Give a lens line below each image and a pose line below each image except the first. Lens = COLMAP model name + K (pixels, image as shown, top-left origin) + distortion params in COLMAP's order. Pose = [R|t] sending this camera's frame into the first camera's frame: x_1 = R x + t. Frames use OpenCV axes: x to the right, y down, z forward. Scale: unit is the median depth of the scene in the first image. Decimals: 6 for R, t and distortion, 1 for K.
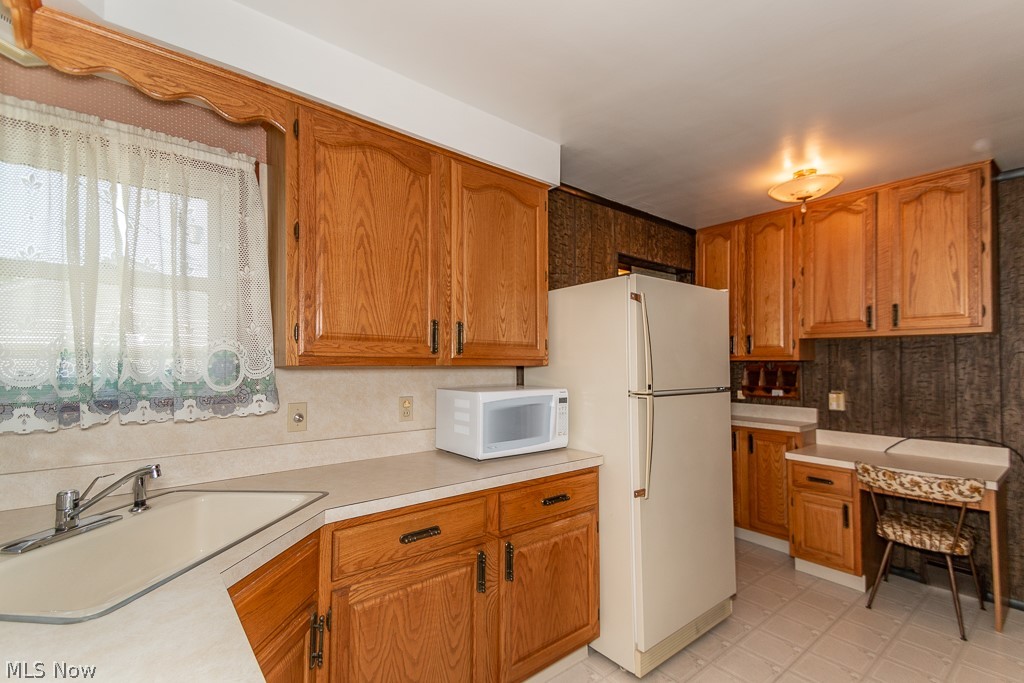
lens RADIAL K [[474.8, 0, 513.9], [0, 474.8, 364.0], [0, 0, 1]] dist [-0.000581, -0.000055]
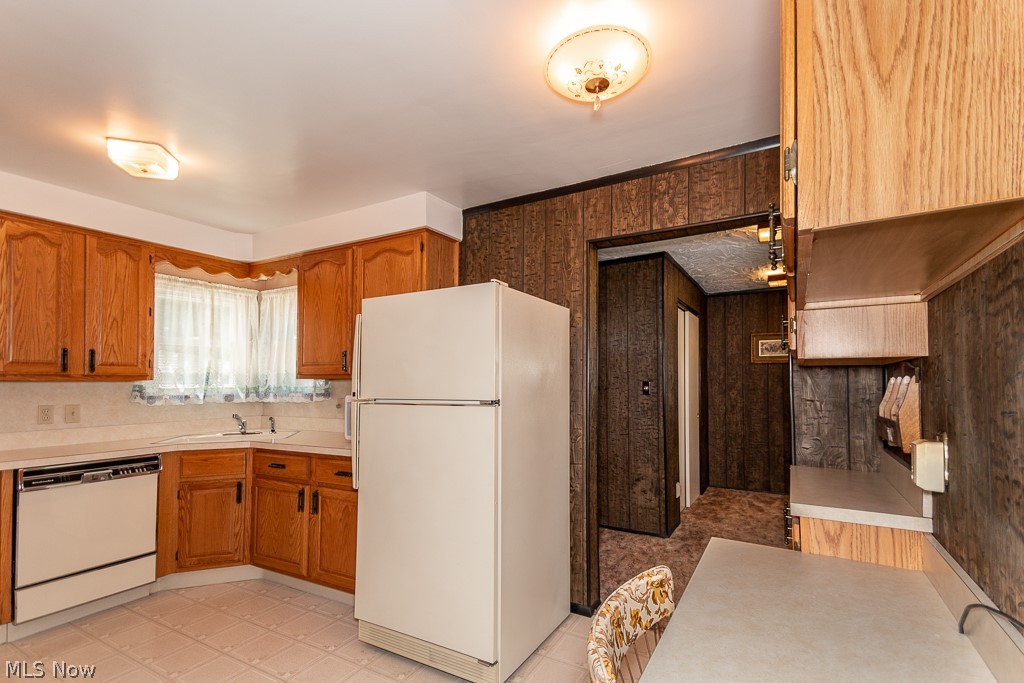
lens RADIAL K [[475.0, 0, 515.4], [0, 475.0, 379.3], [0, 0, 1]] dist [0.000808, 0.000050]
pose [[0.351127, -0.016112, -0.936189, 1.121879], [0.005359, 0.999870, -0.015198, 0.022610], [0.936313, 0.000320, 0.351168, 0.700131]]
